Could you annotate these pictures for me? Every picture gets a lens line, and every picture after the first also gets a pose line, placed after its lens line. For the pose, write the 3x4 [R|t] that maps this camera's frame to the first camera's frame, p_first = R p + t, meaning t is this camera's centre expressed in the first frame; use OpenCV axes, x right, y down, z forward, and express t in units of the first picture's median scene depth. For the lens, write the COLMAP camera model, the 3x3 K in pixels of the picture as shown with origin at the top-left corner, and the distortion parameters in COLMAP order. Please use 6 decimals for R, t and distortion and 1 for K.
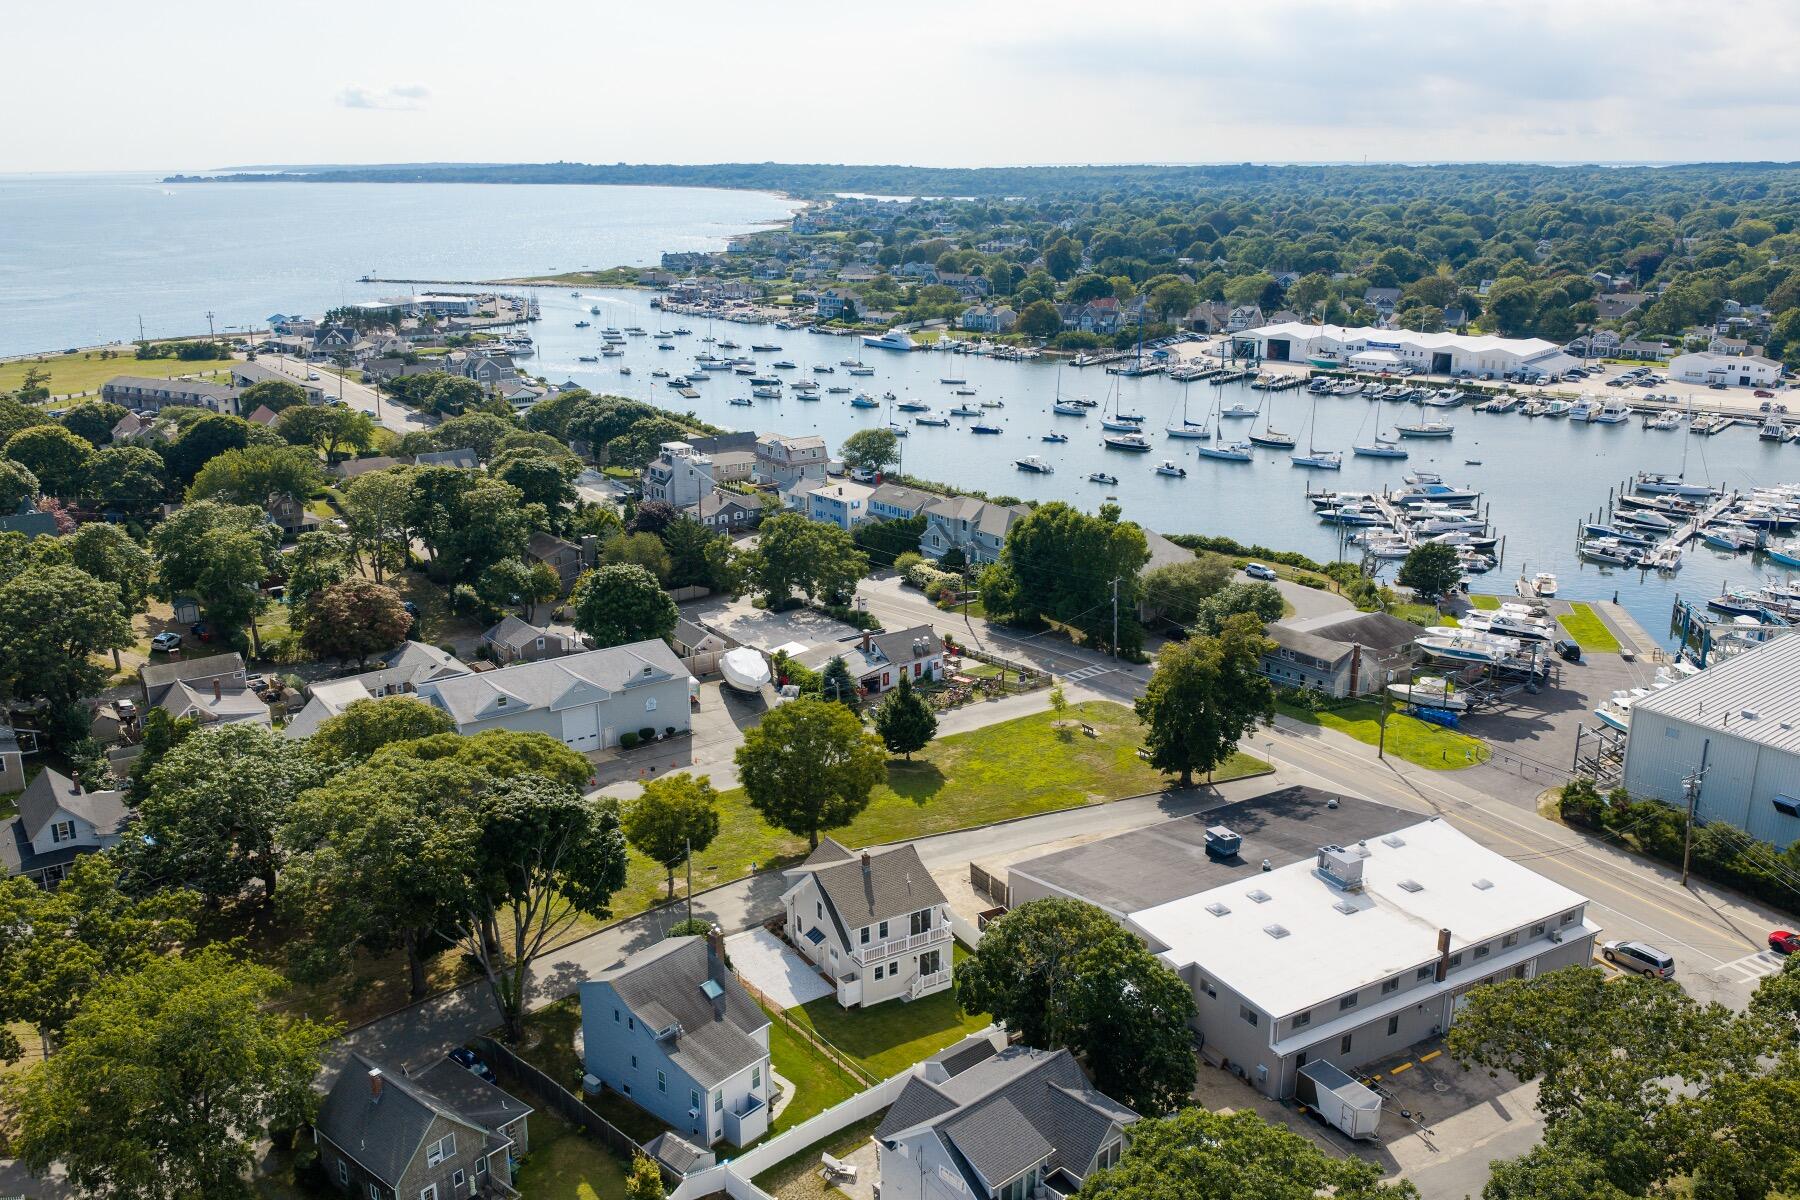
lens RADIAL K [[1486.8, 0, 900.0], [0, 1486.8, 600.0], [0, 0, 1]] dist [0.013500, -0.025912]
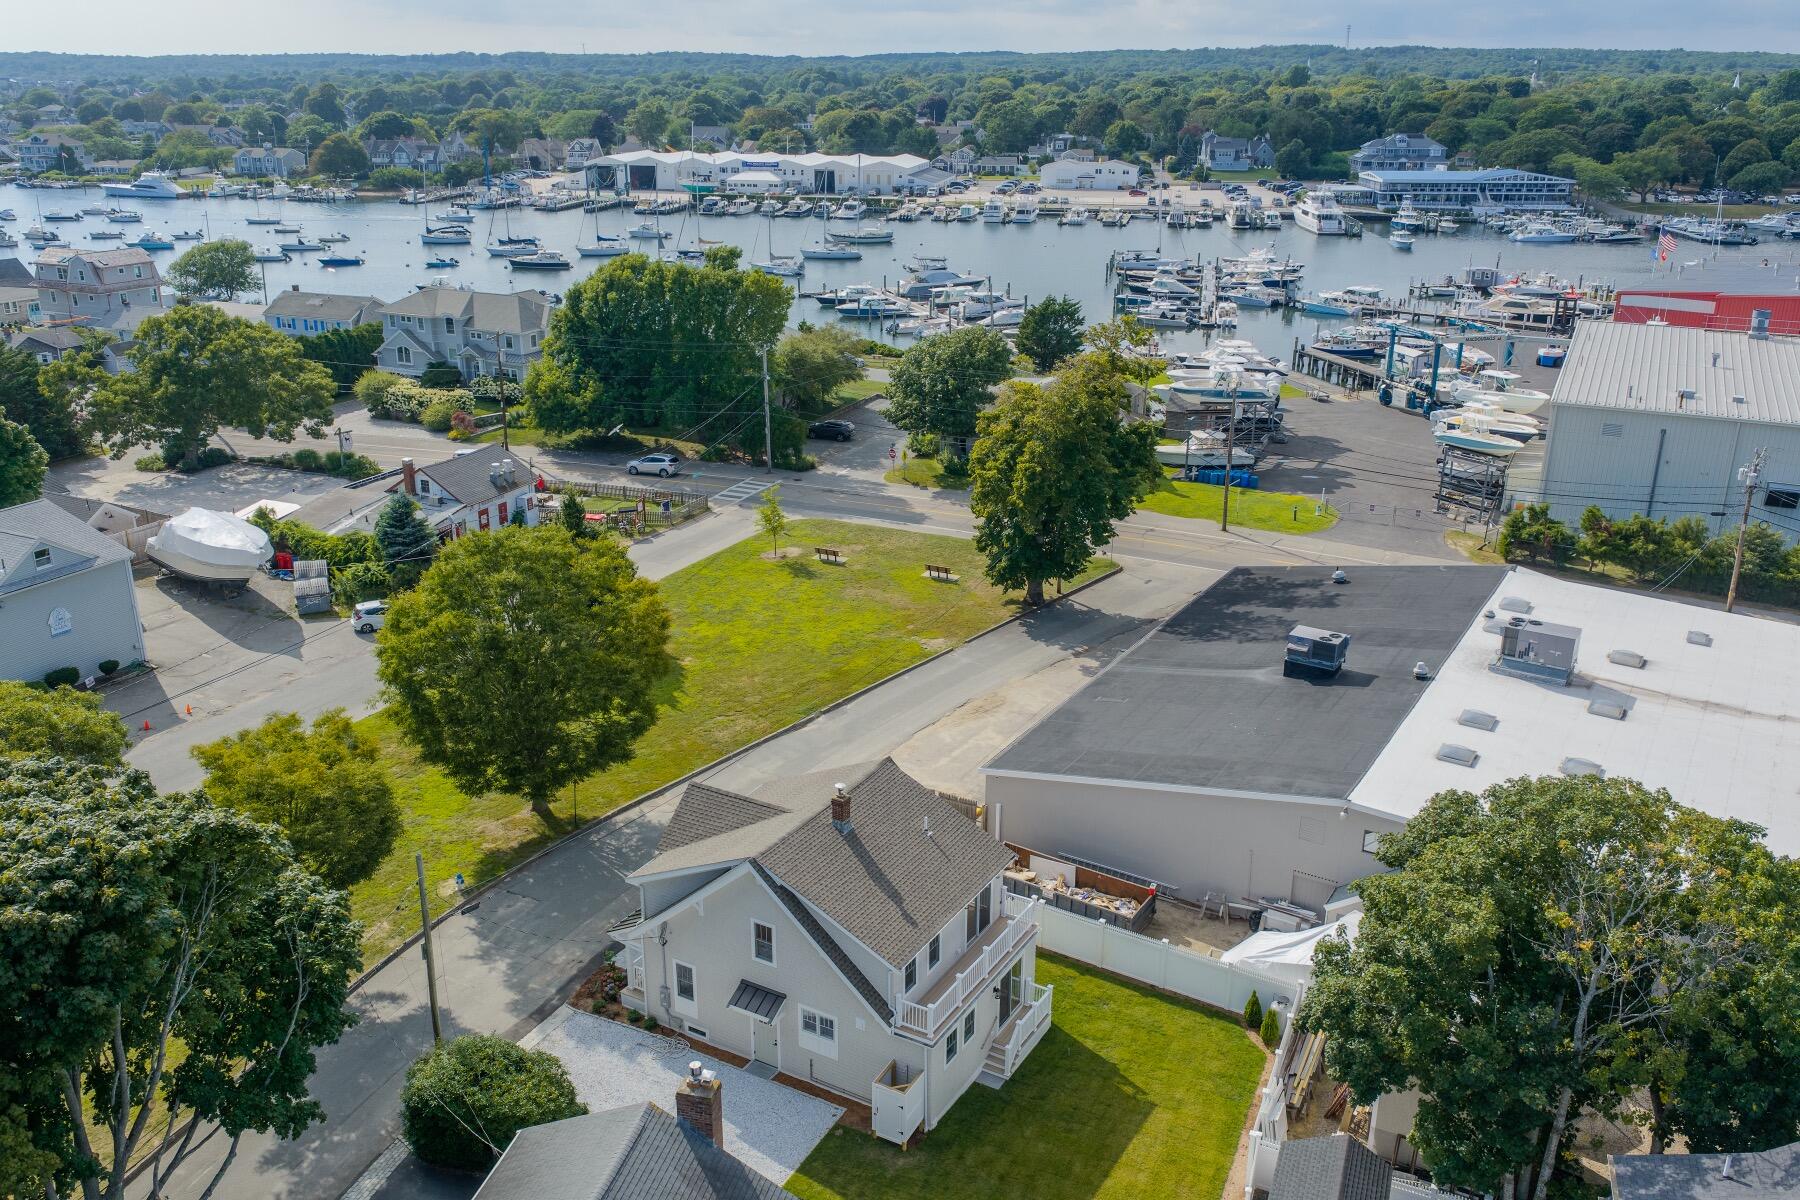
lens RADIAL K [[1486.8, 0, 900.0], [0, 1486.8, 600.0], [0, 0, 1]] dist [0.013500, -0.025912]
pose [[0.880092, -0.152869, 0.449521, -0.074307], [0.124363, 0.987918, 0.092481, 0.026915], [-0.458227, -0.025488, 0.888470, 0.219037]]
